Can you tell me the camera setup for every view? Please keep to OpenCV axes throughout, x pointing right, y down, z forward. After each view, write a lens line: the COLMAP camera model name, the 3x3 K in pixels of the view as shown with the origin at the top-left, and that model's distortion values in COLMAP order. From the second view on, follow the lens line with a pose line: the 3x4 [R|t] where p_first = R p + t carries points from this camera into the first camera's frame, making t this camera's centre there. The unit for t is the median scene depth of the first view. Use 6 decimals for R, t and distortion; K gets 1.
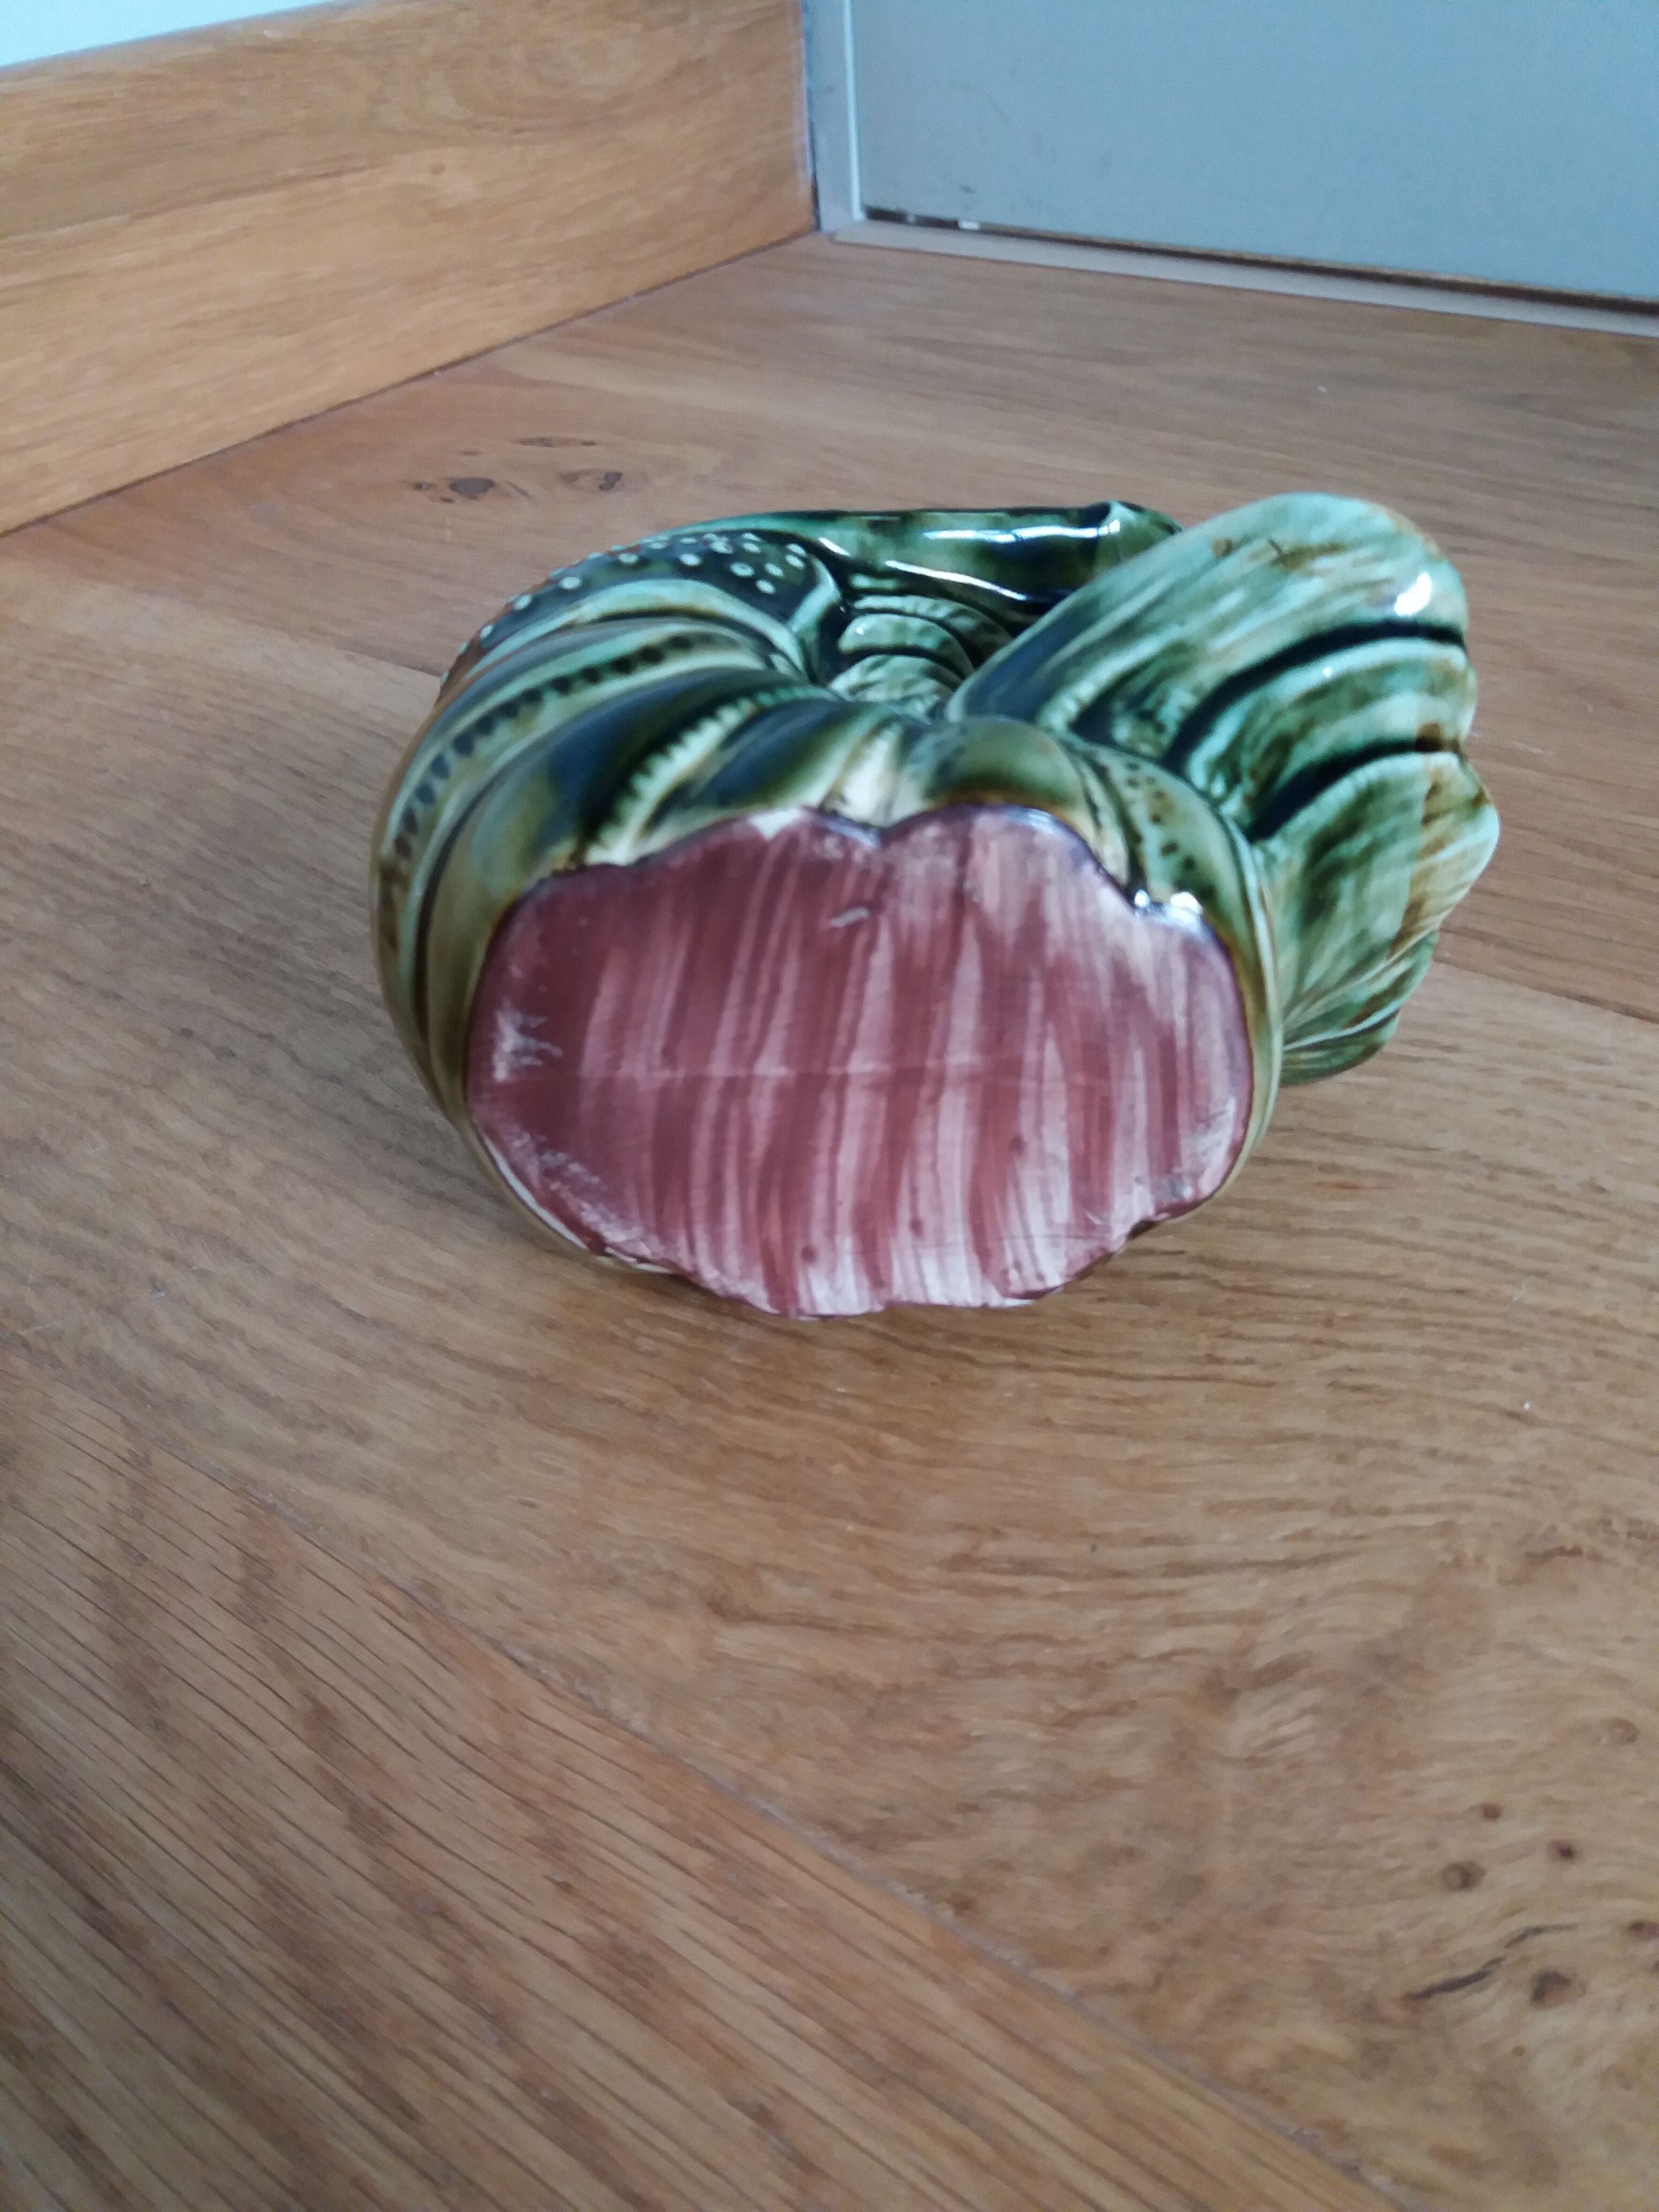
lens RADIAL K [[1818.3, 0, 772.8], [0, 1818.3, 1148.6], [0, 0, 1]] dist [-0.026059, 0.014210]
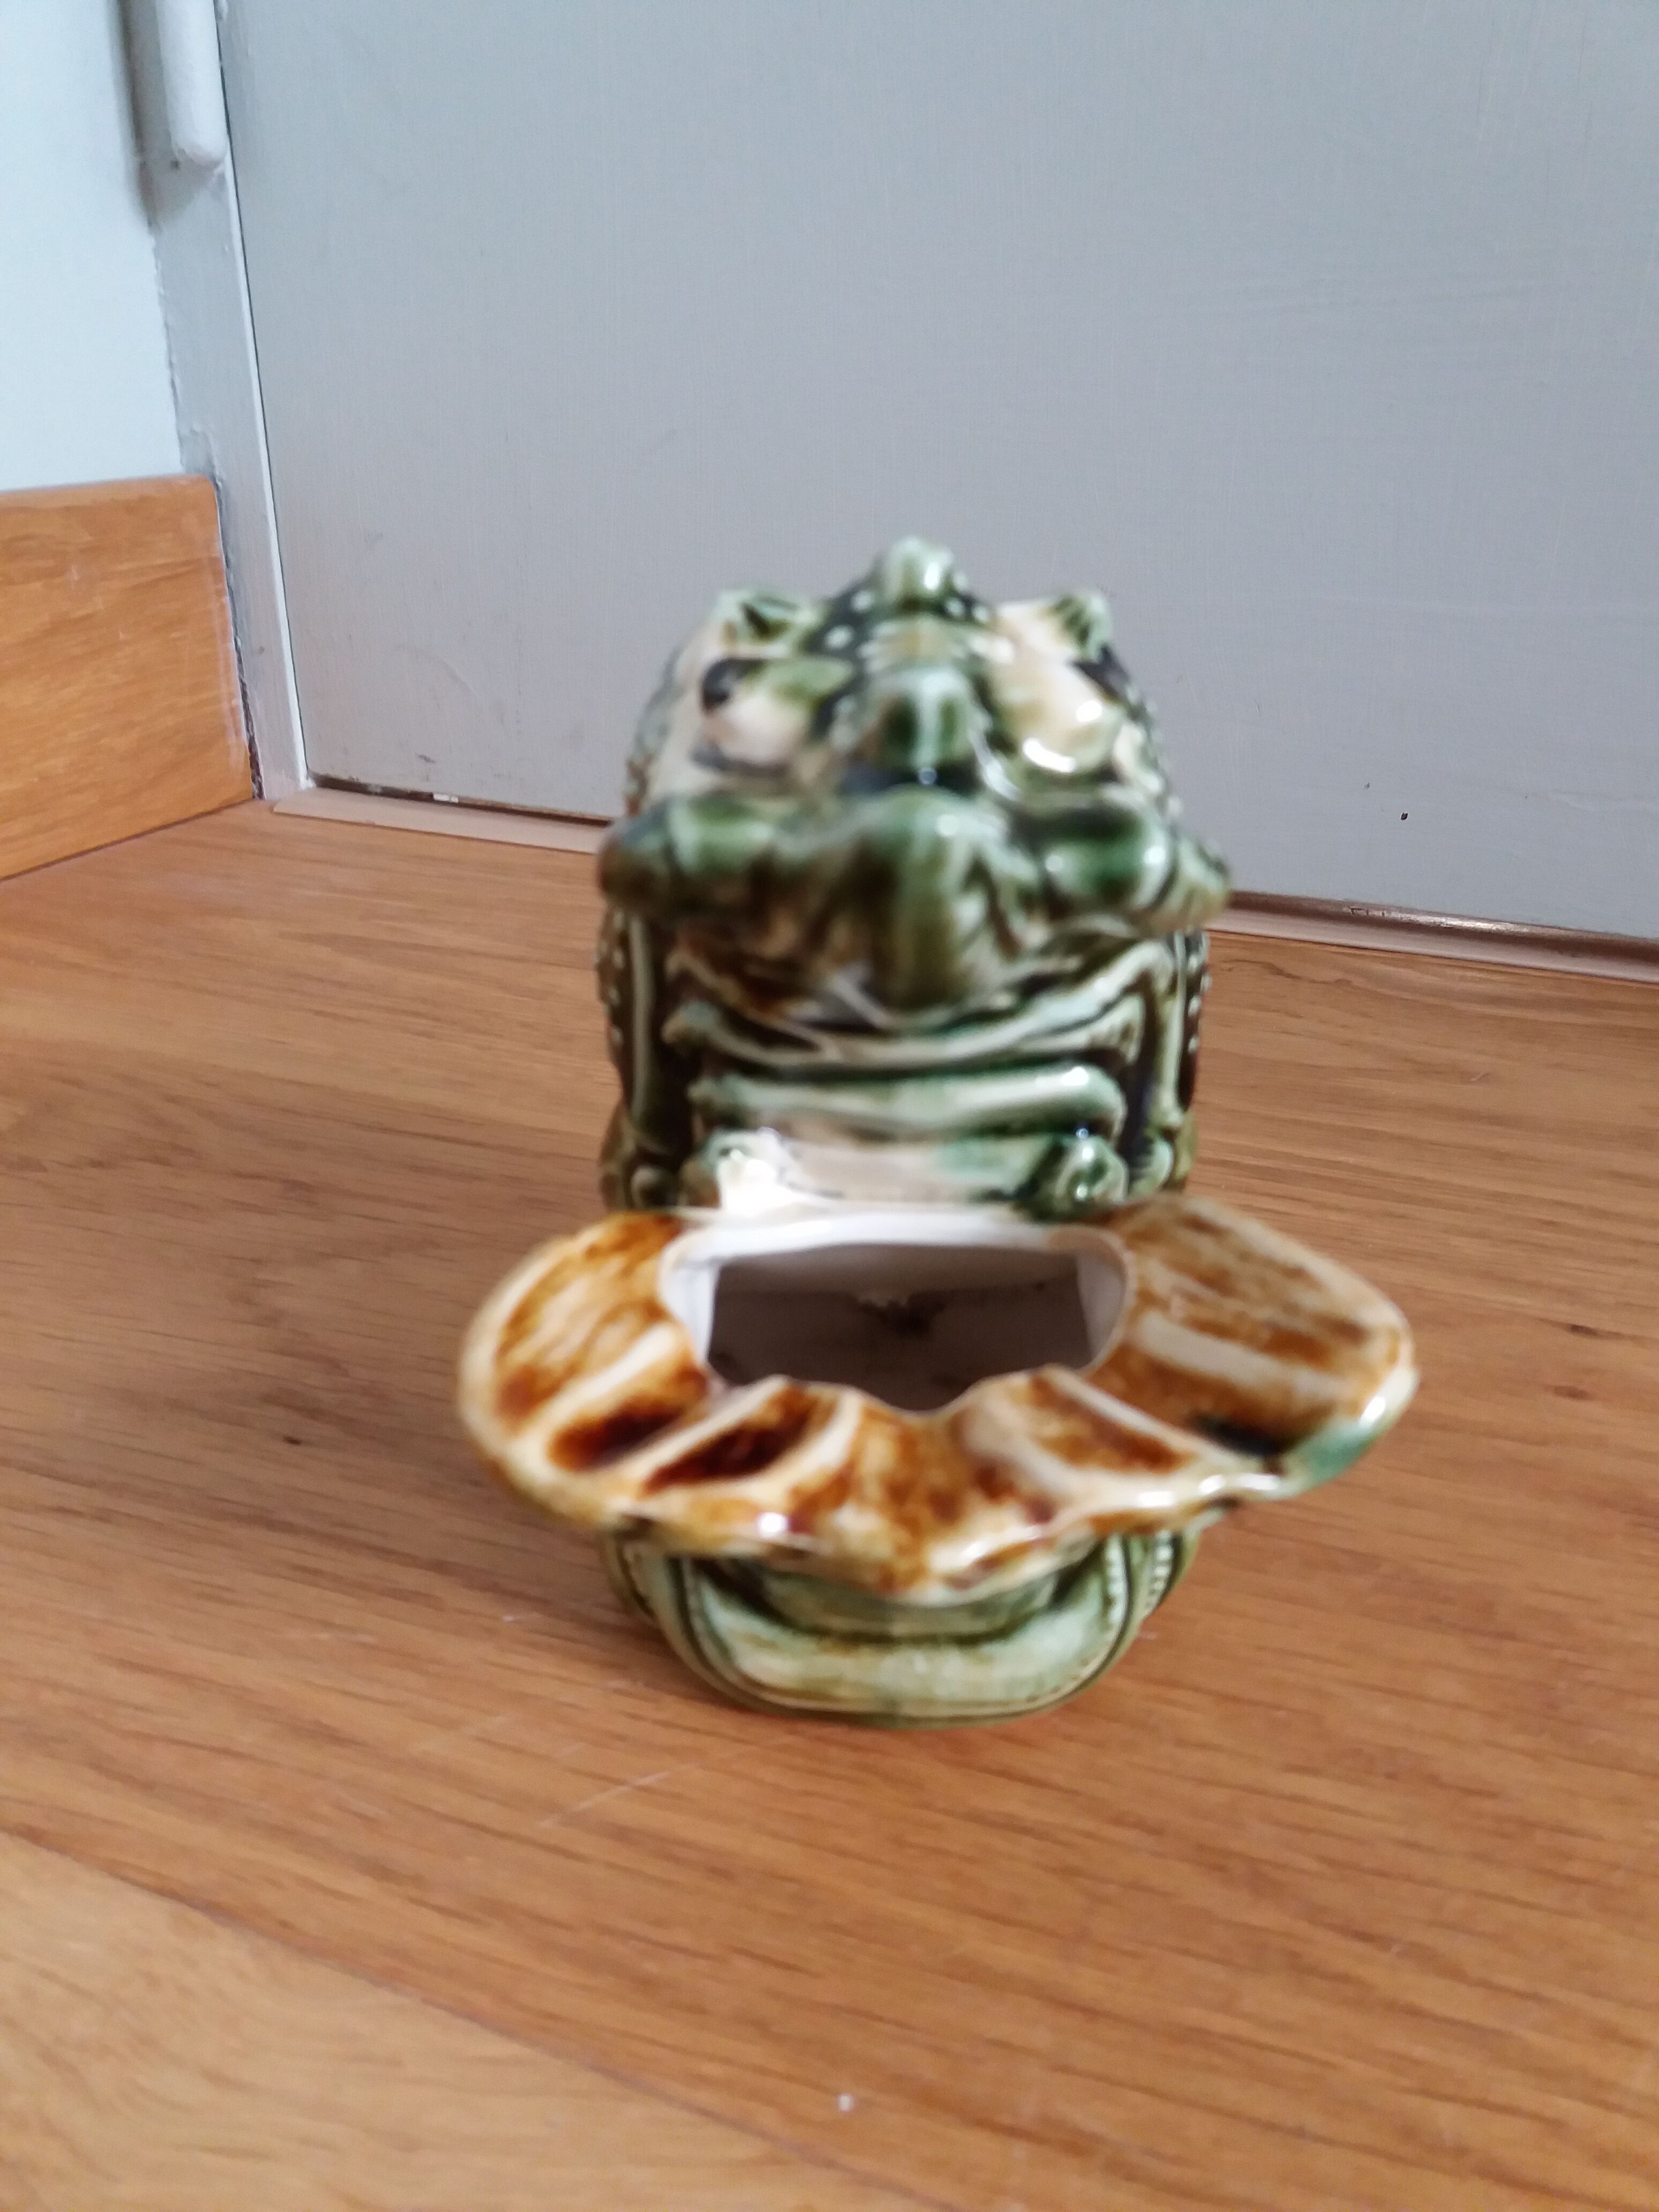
lens RADIAL K [[1818.3, 0, 809.9], [0, 1818.3, 1104.2], [0, 0, 1]] dist [-0.026059, 0.014210]
pose [[0.976752, -0.032264, 0.211930, 0.103205], [0.089332, 0.959942, -0.265578, -0.134702], [-0.194872, 0.278336, 0.940507, 0.209565]]
